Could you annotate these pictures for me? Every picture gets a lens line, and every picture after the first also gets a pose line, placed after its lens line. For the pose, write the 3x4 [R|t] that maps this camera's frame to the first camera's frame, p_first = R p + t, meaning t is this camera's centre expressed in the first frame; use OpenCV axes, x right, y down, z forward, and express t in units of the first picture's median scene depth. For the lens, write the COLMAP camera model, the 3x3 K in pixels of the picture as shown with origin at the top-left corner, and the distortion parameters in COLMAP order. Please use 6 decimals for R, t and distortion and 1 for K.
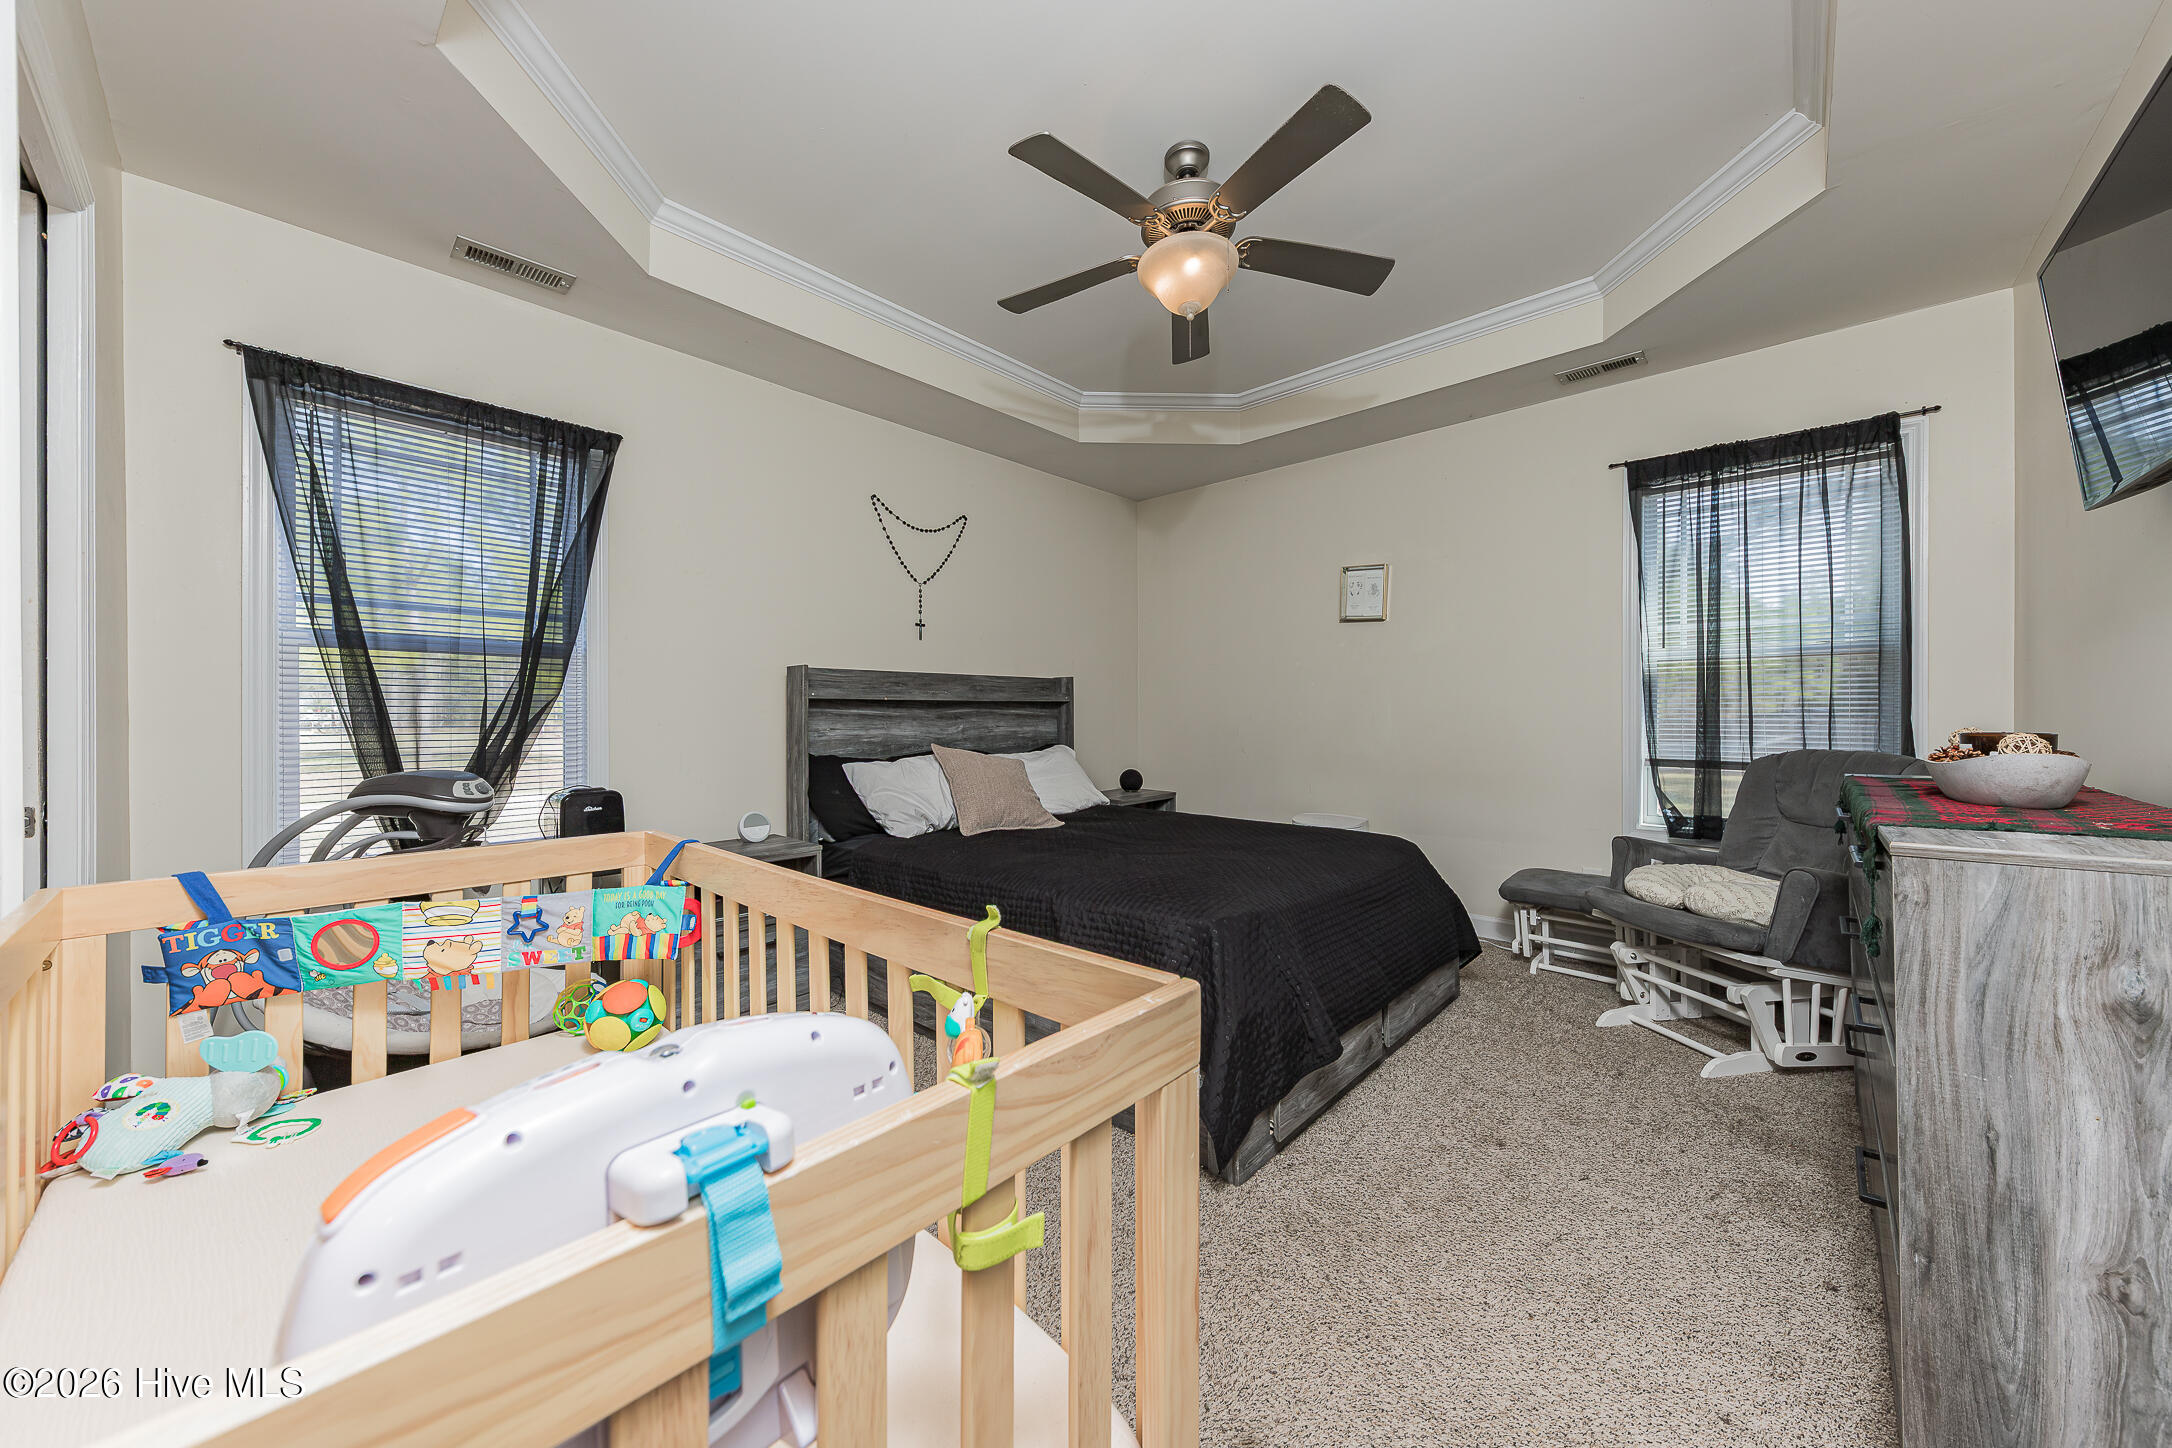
lens RADIAL K [[758.9, 0, 1081.7], [0, 758.9, 708.7], [0, 0, 1]] dist [0.011671, -0.000279]
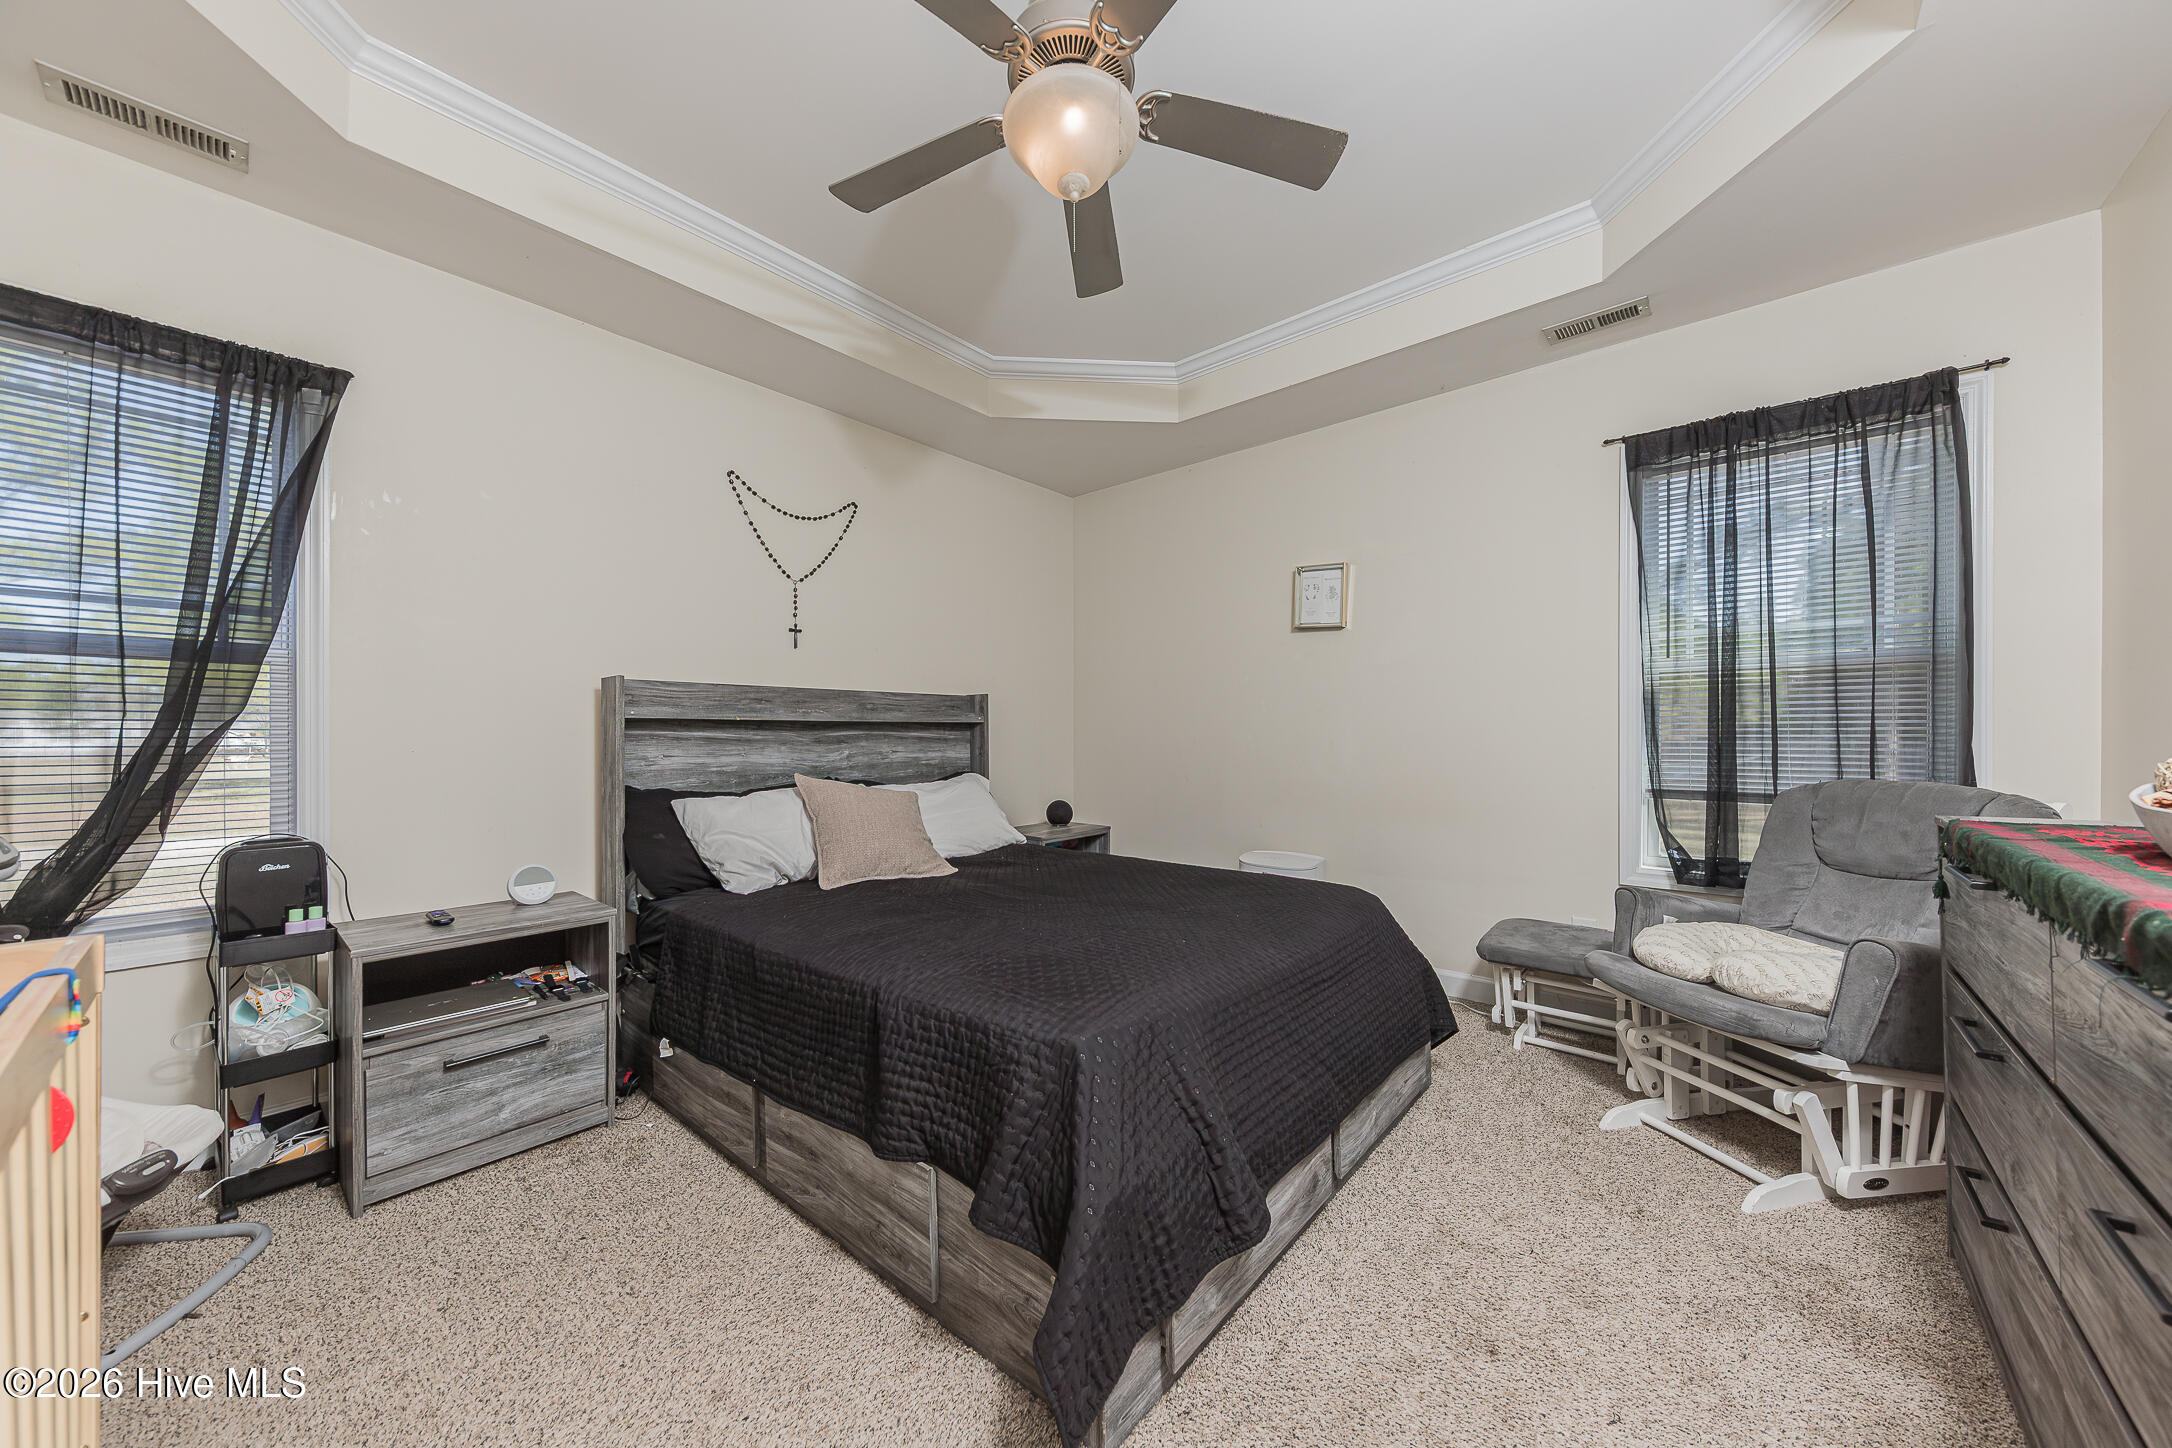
lens RADIAL K [[753.1, 0, 1082.8], [0, 753.1, 733.6], [0, 0, 1]] dist [0.009191, -0.002077]
pose [[0.999407, -0.001129, 0.034418, 0.098988], [0.001025, 0.999995, 0.003050, 0.000917], [-0.034422, -0.003013, 0.999403, 0.211103]]
